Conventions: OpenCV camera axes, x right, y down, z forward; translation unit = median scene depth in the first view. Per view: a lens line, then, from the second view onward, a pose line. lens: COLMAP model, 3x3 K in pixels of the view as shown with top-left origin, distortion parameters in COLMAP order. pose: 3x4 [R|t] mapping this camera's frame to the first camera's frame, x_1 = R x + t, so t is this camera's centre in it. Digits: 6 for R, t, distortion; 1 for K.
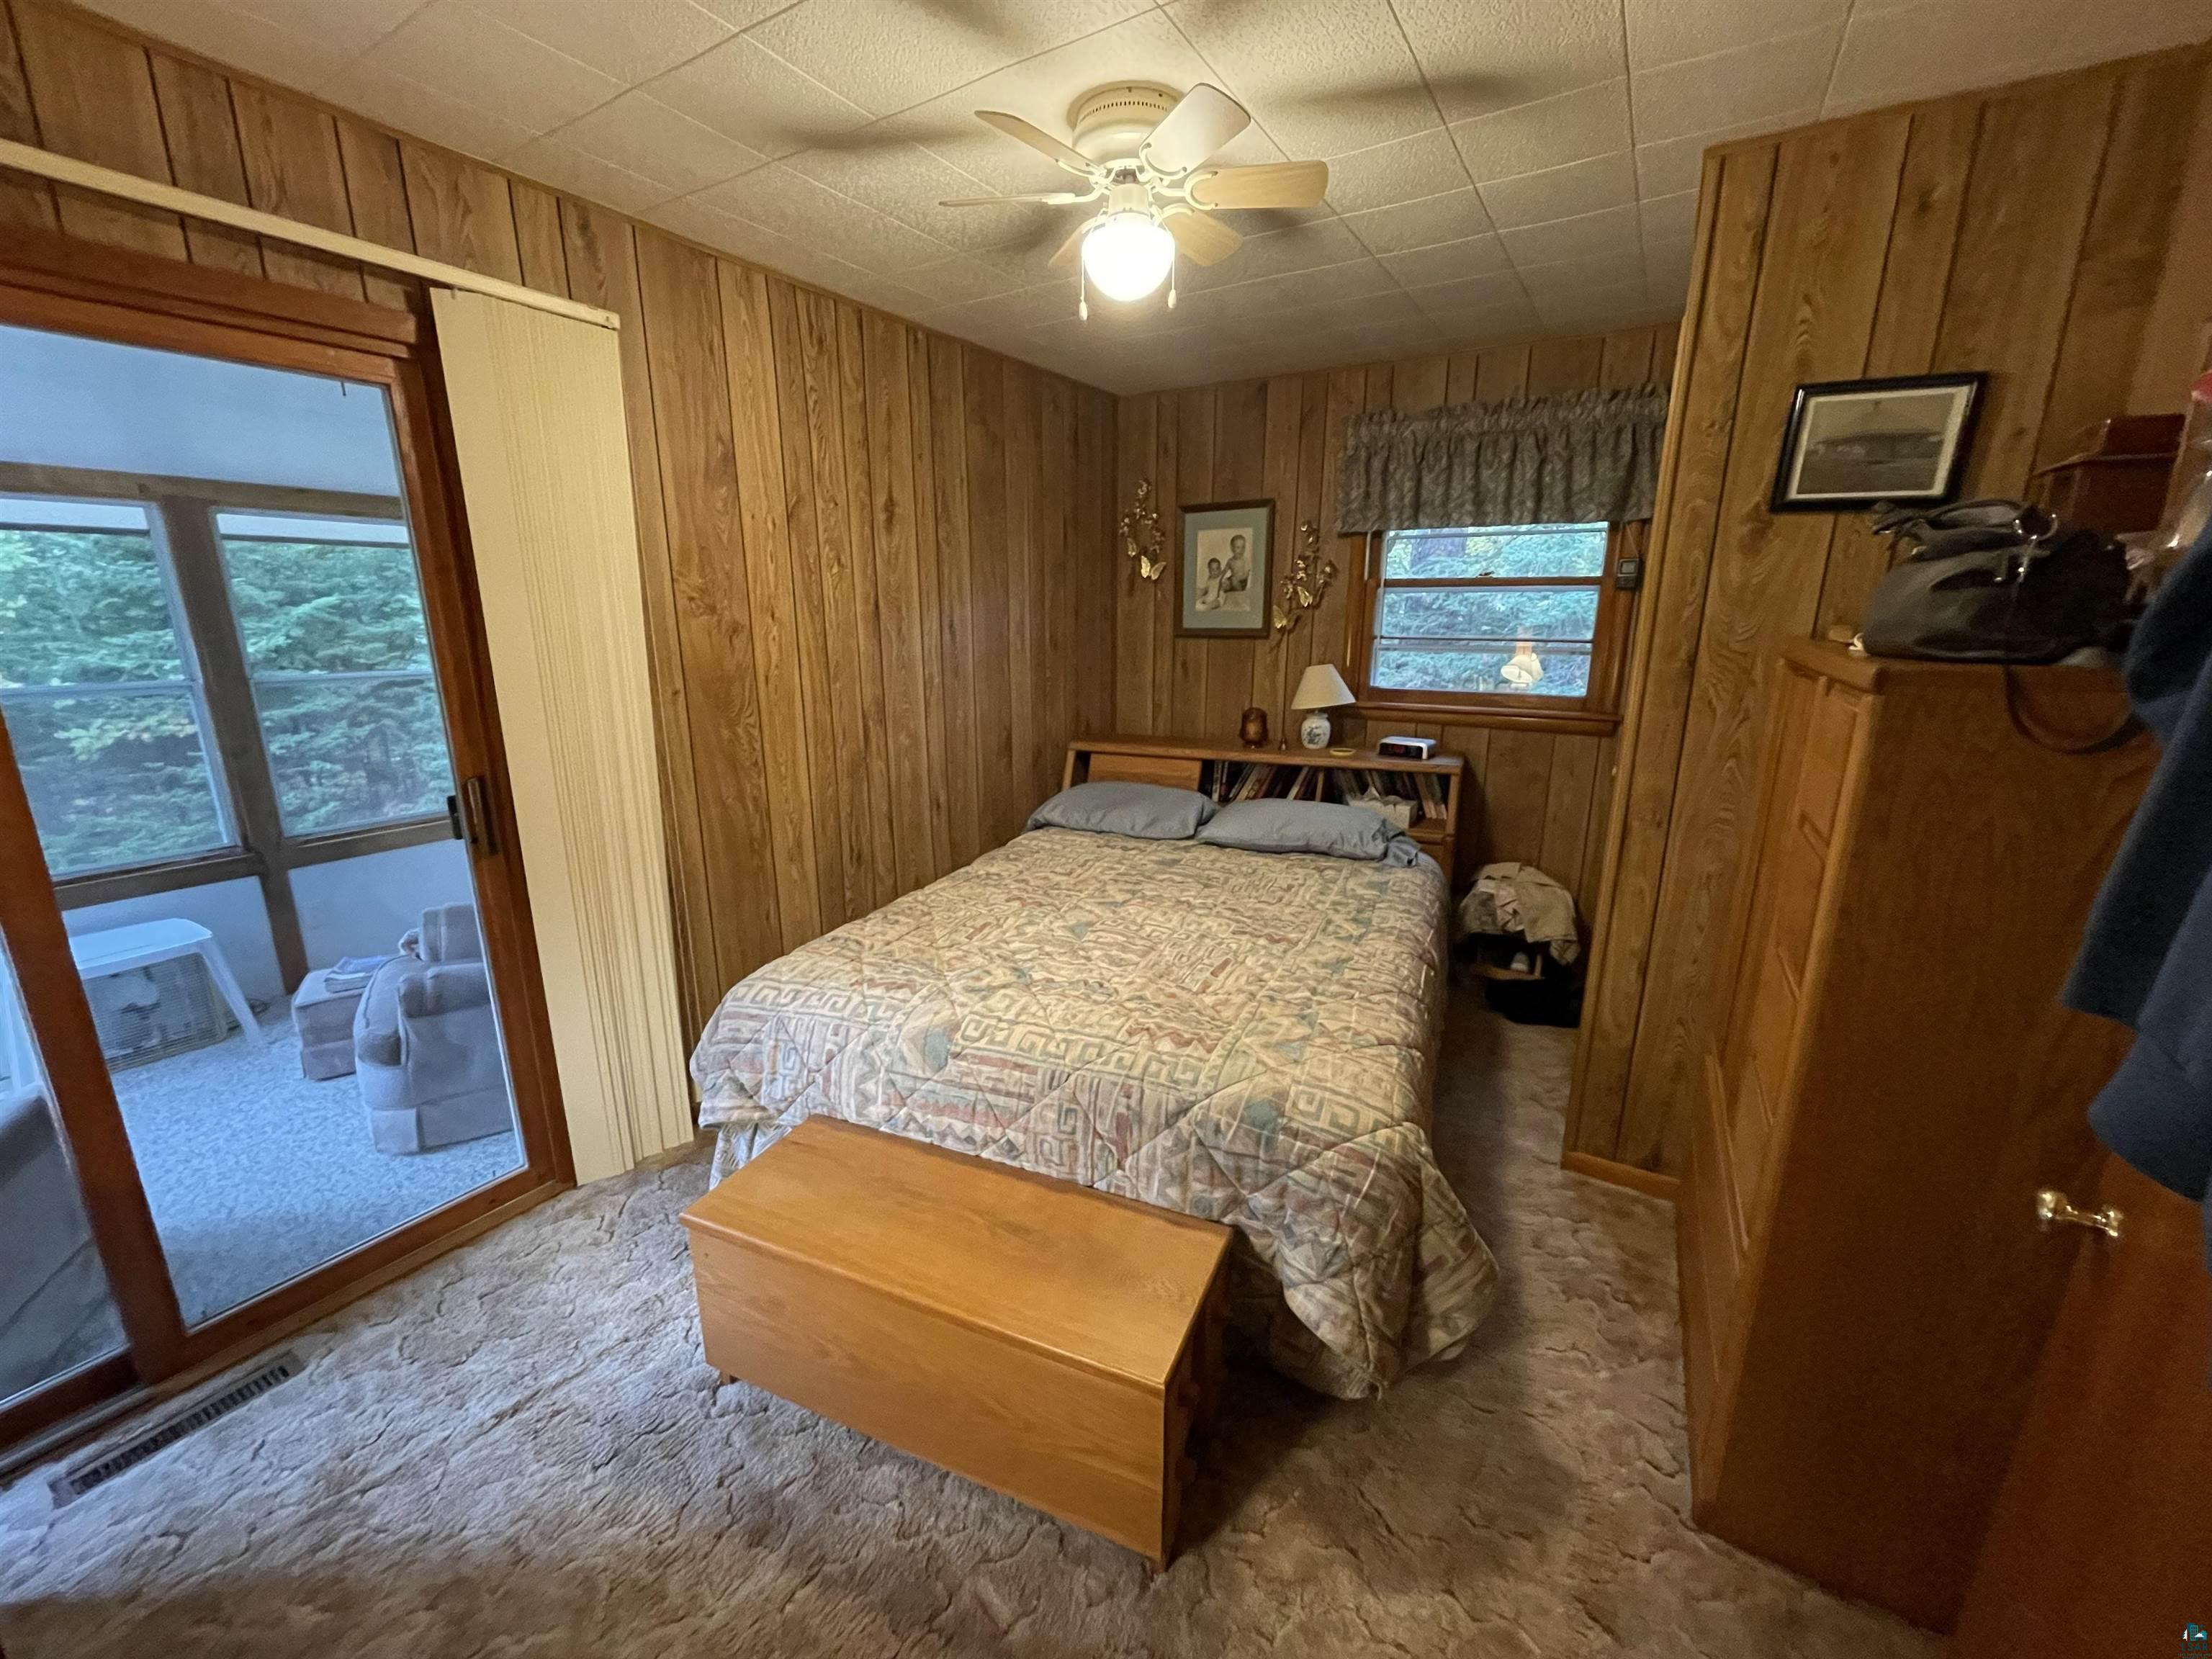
lens RADIAL K [[888.5, 0, 1097.0], [0, 888.5, 835.9], [0, 0, 1]] dist [-0.001543, -0.000901]
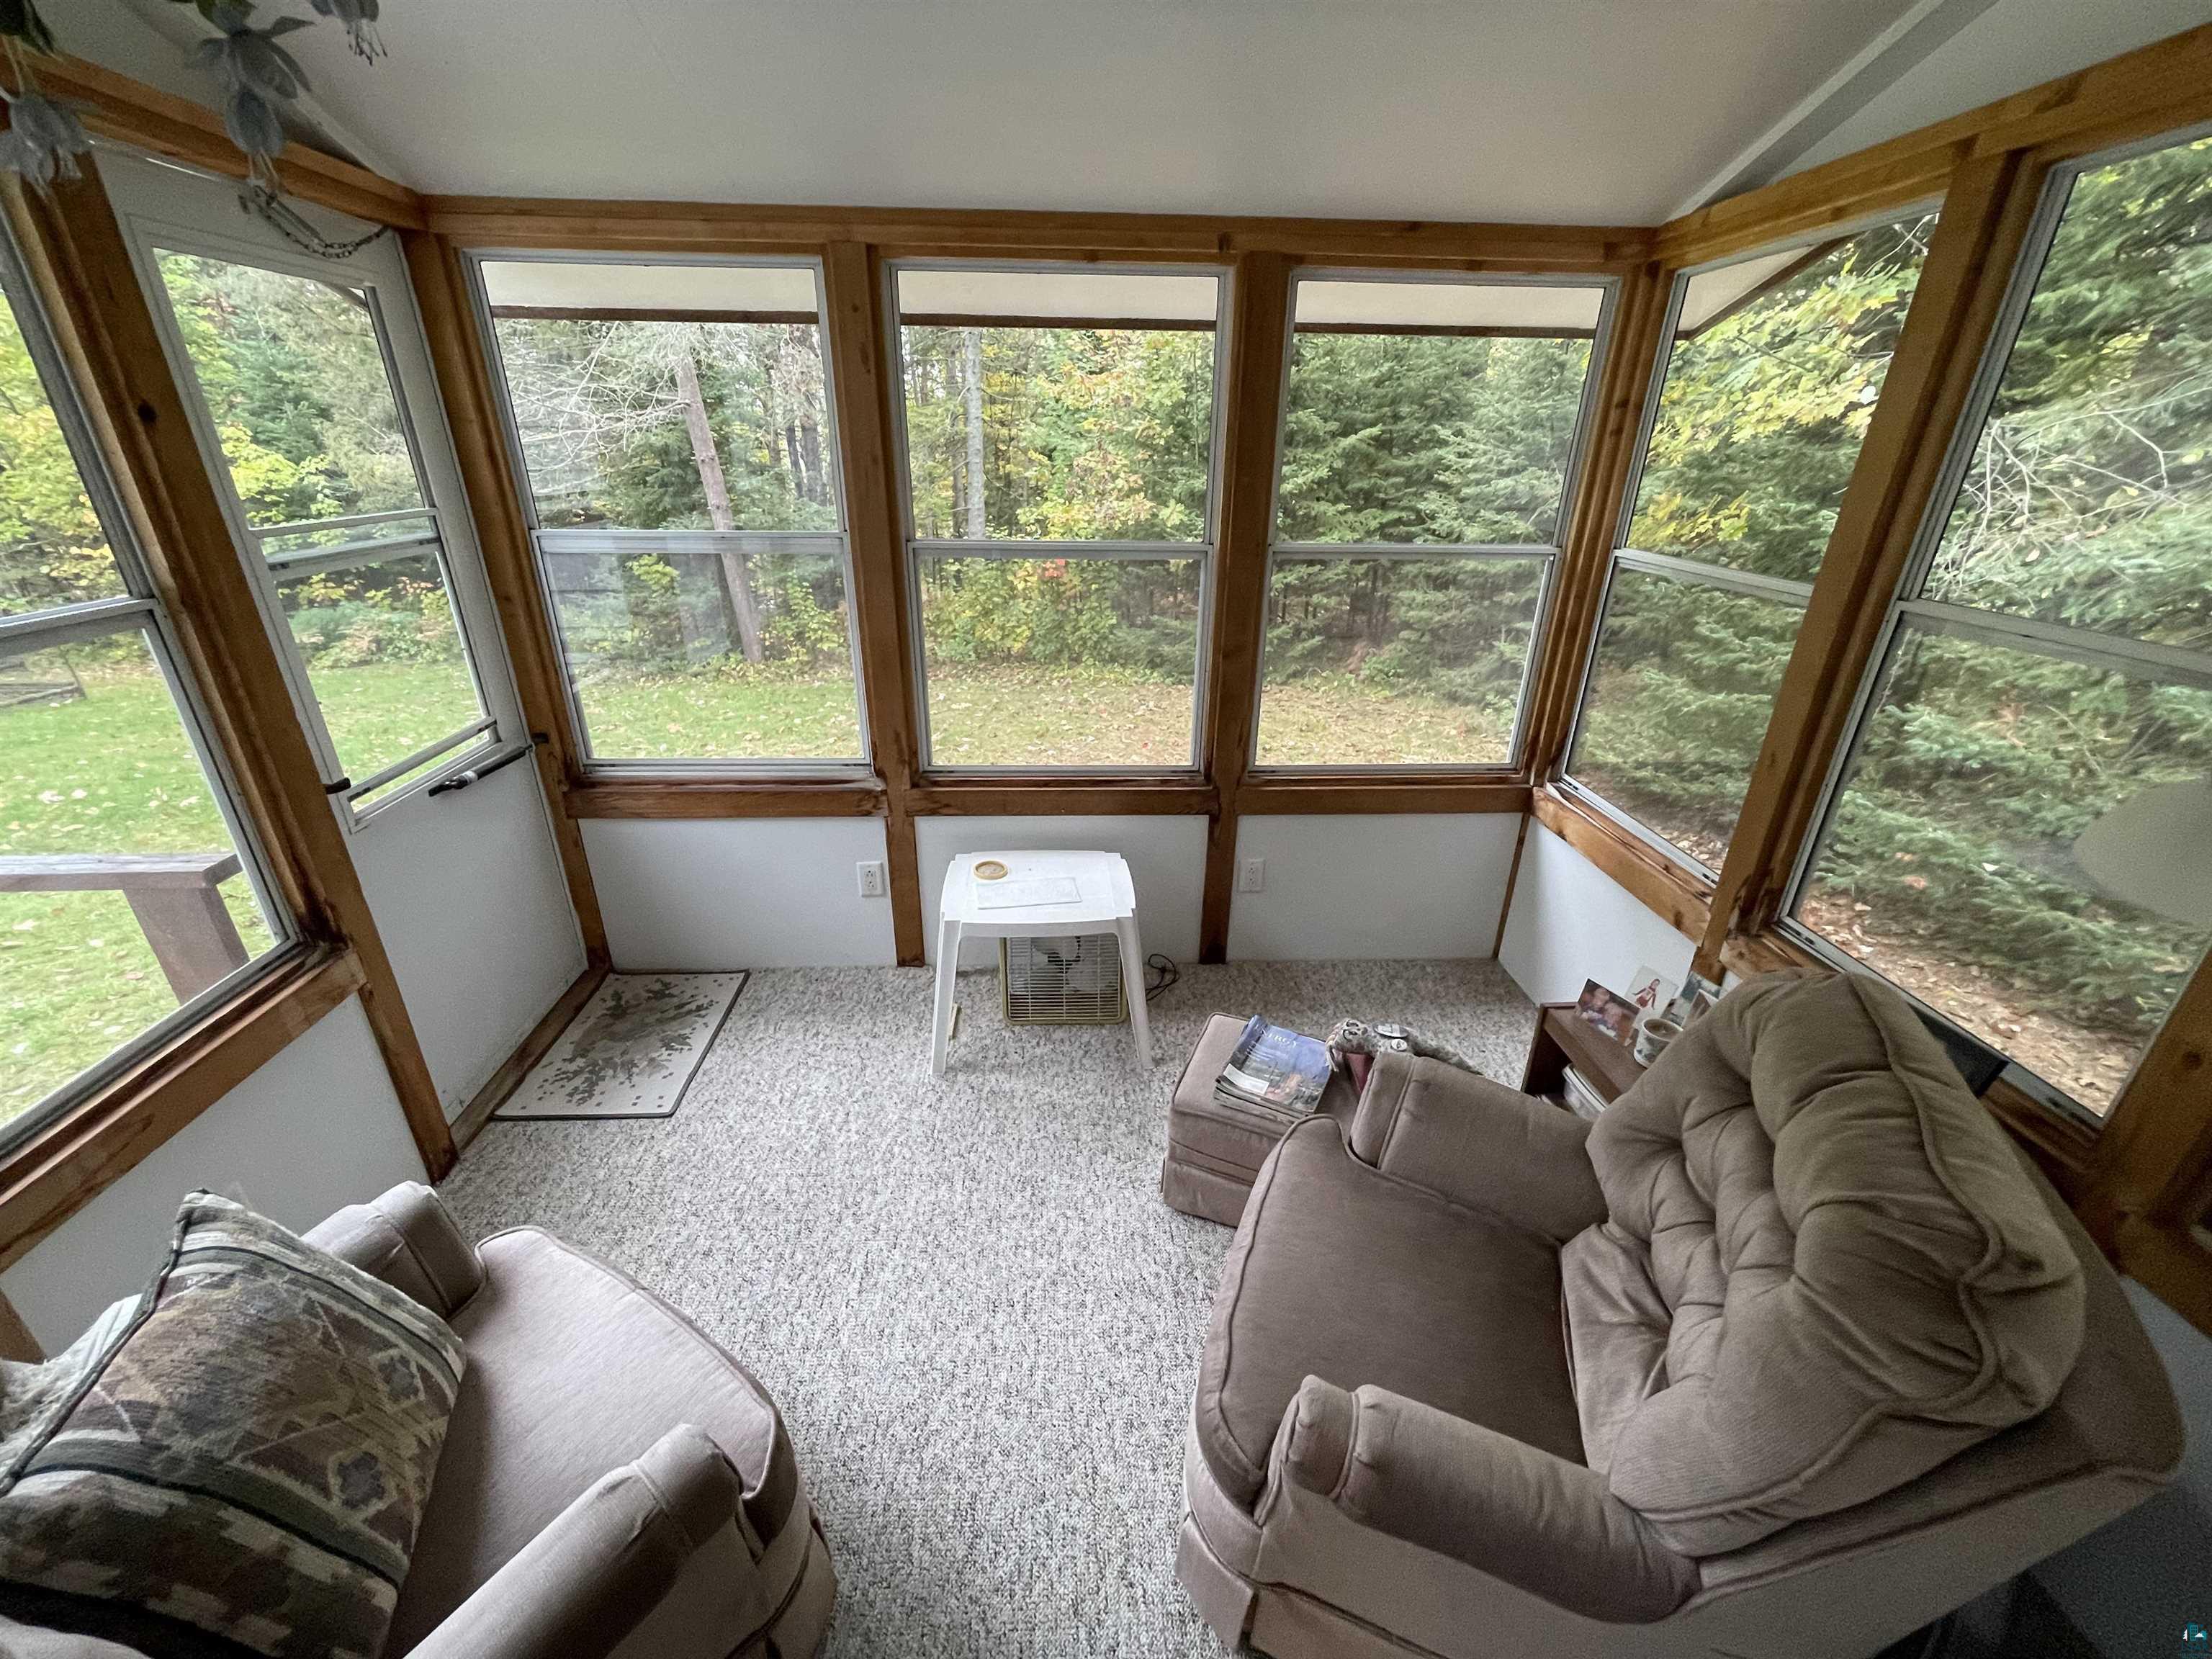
lens RADIAL K [[888.5, 0, 1091.0], [0, 888.5, 834.7], [0, 0, 1]] dist [-0.001543, -0.000901]
pose [[0.563355, 0.342010, -0.752104, -0.175234], [-0.213785, 0.939640, 0.267156, -0.048496], [0.798077, 0.010285, 0.602468, 0.190253]]
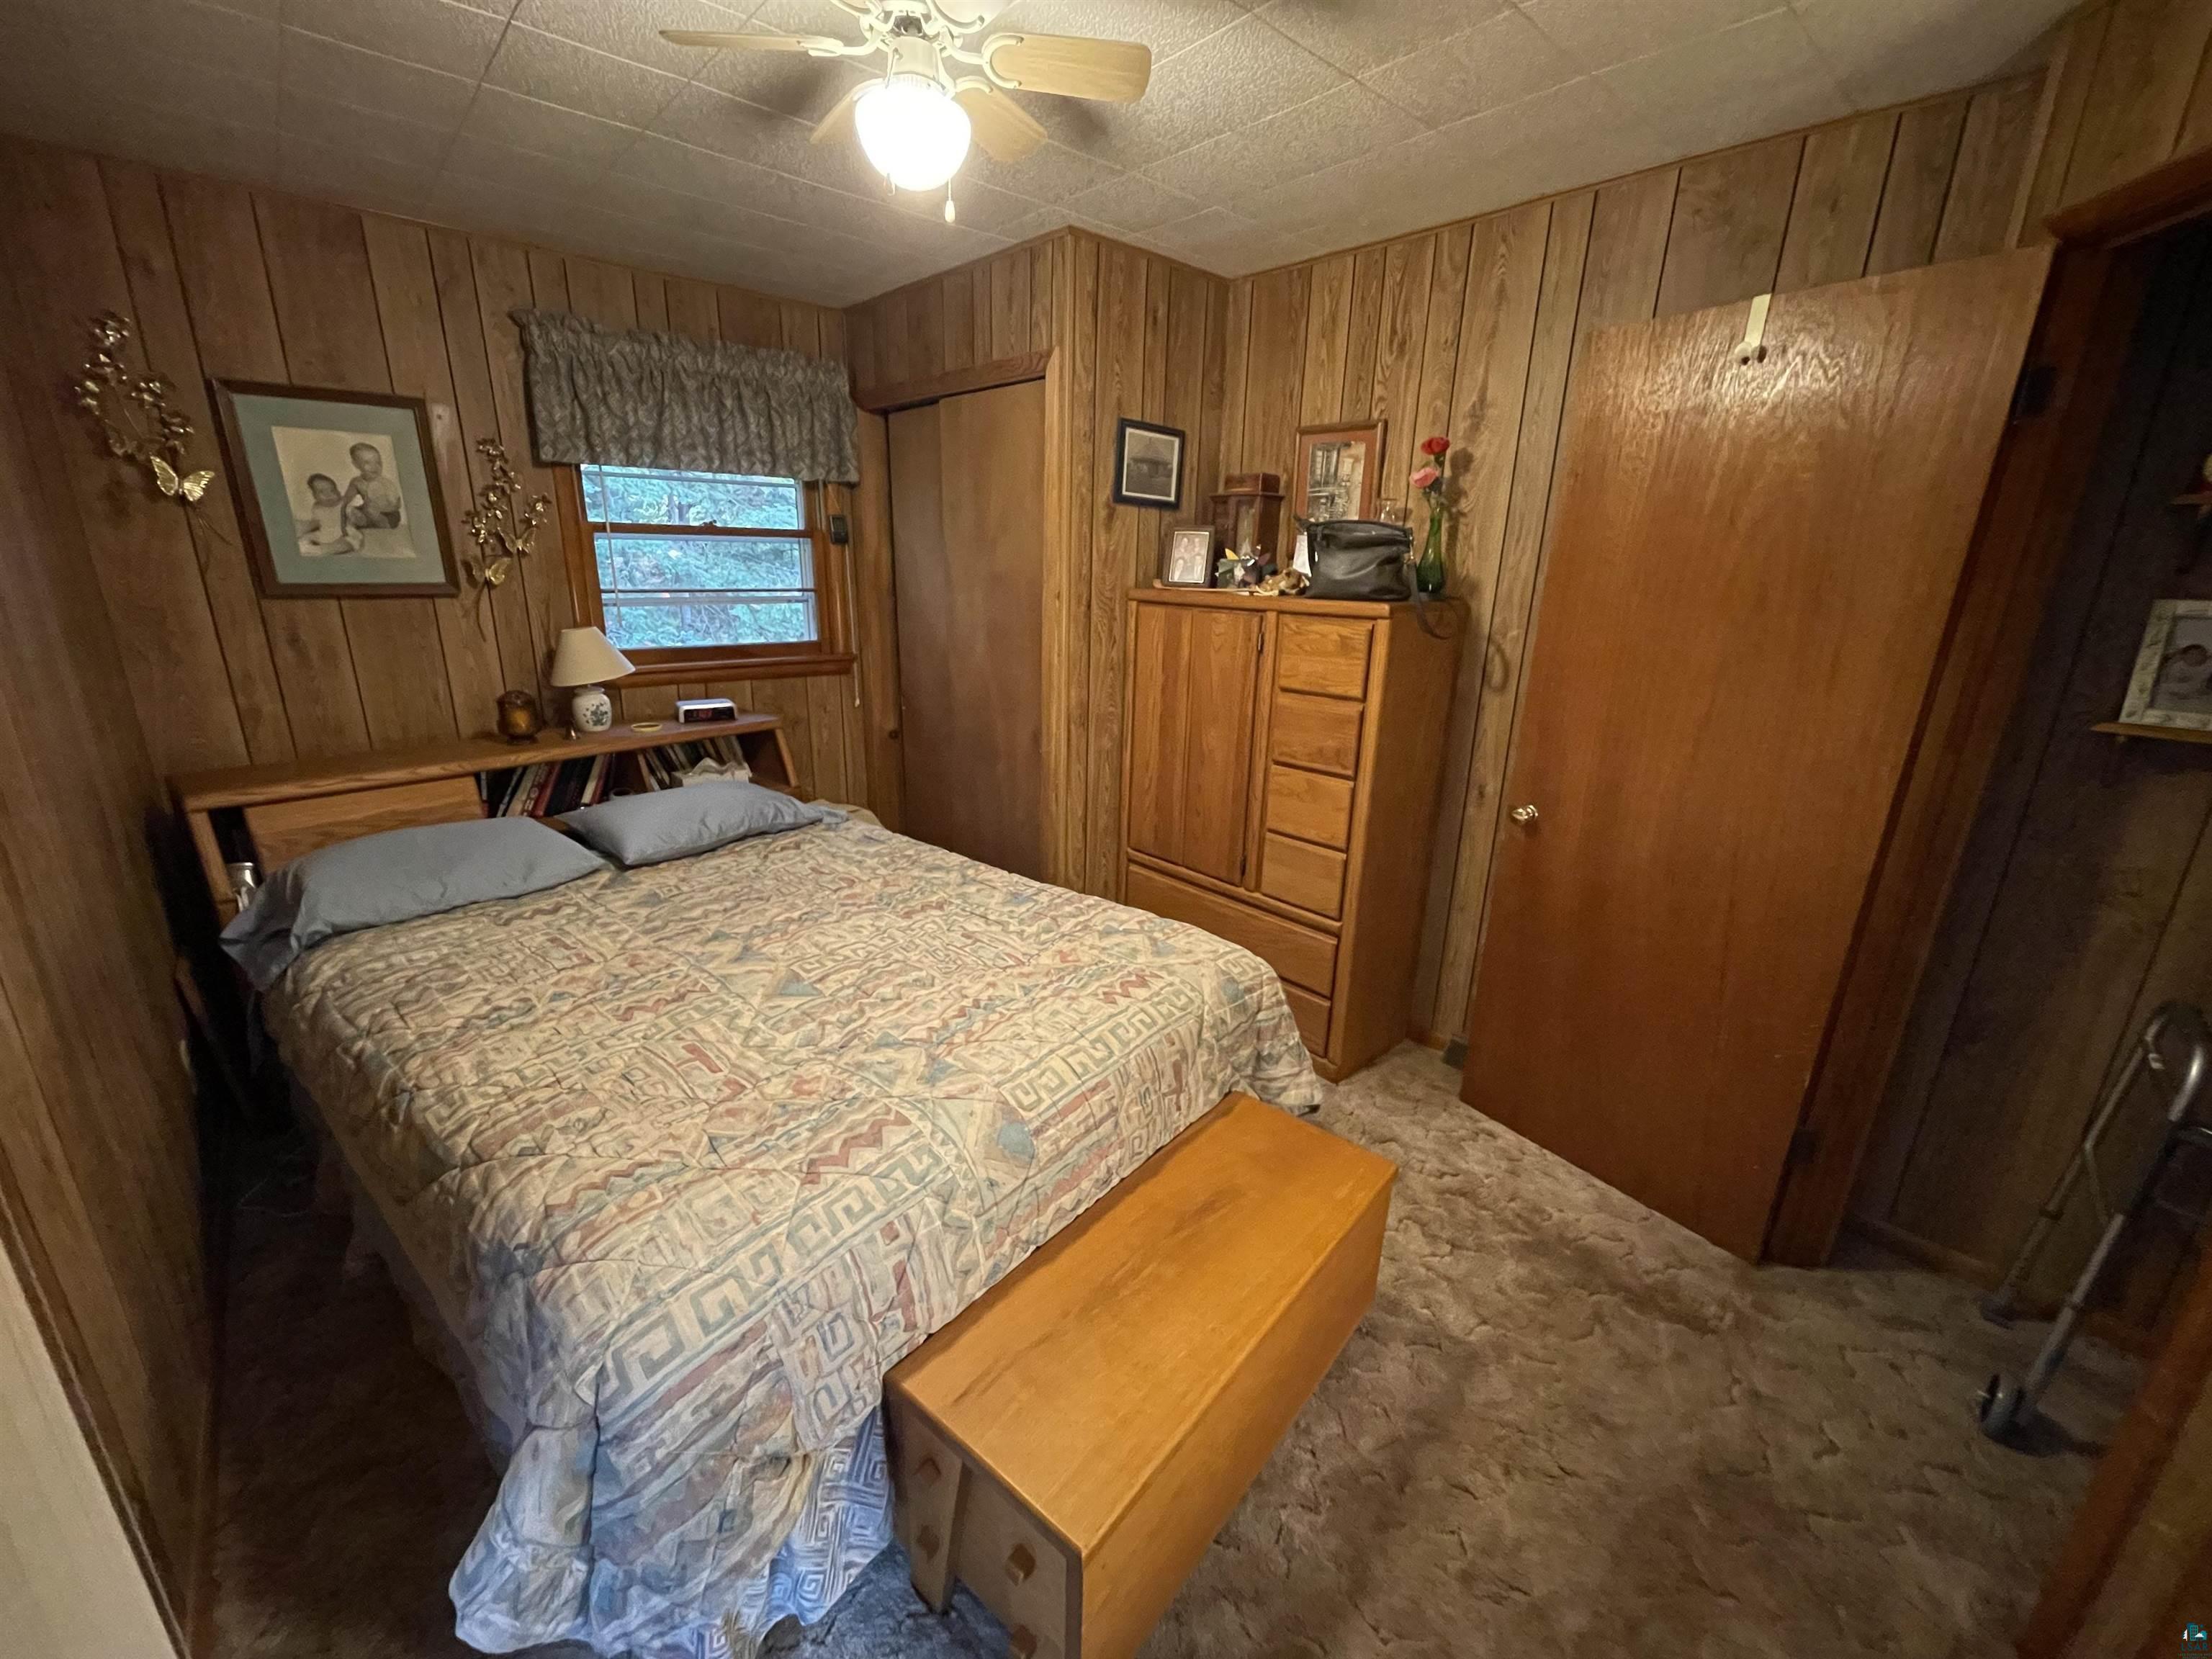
lens RADIAL K [[888.5, 0, 1088.6], [0, 888.5, 836.3], [0, 0, 1]] dist [-0.001543, -0.000901]
pose [[0.286704, -0.281544, 0.915715, -0.488012], [0.218721, 0.949834, 0.223554, -0.109126], [-0.932717, 0.136193, 0.333901, 0.386264]]
